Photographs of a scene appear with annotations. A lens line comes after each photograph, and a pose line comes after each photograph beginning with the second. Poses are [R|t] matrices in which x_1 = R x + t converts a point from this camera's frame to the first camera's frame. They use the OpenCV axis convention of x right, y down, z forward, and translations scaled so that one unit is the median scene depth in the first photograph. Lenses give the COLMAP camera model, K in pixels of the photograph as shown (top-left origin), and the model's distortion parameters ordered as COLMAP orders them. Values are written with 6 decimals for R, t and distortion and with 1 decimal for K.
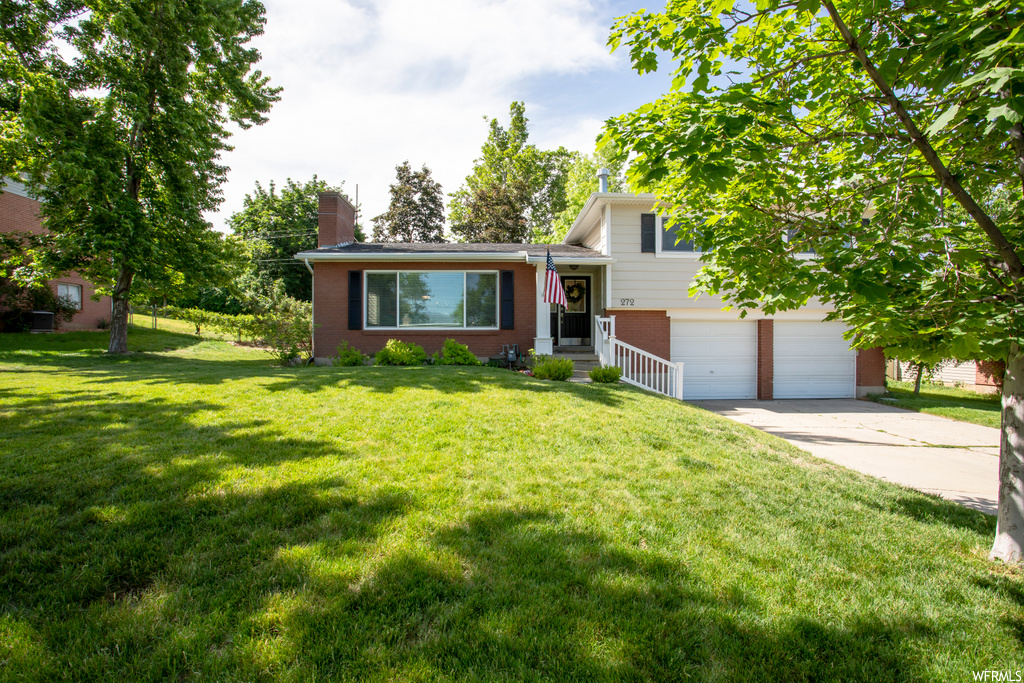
lens RADIAL K [[526.9, 0, 512.0], [0, 526.9, 341.5], [0, 0, 1]] dist [-0.050580, -0.000006]
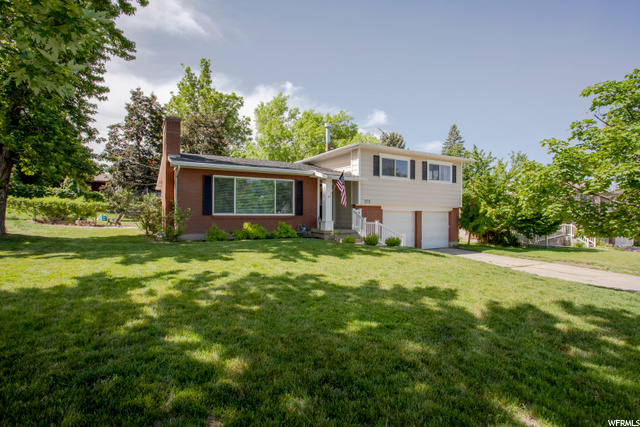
lens RADIAL K [[329.3, 0, 320.0], [0, 329.3, 213.5], [0, 0, 1]] dist [-0.050580, -0.000006]
pose [[0.881014, 0.006173, 0.473050, -0.448278], [-0.005342, 0.999981, -0.003101, -0.025670], [-0.473060, 0.000205, 0.881030, 0.041560]]
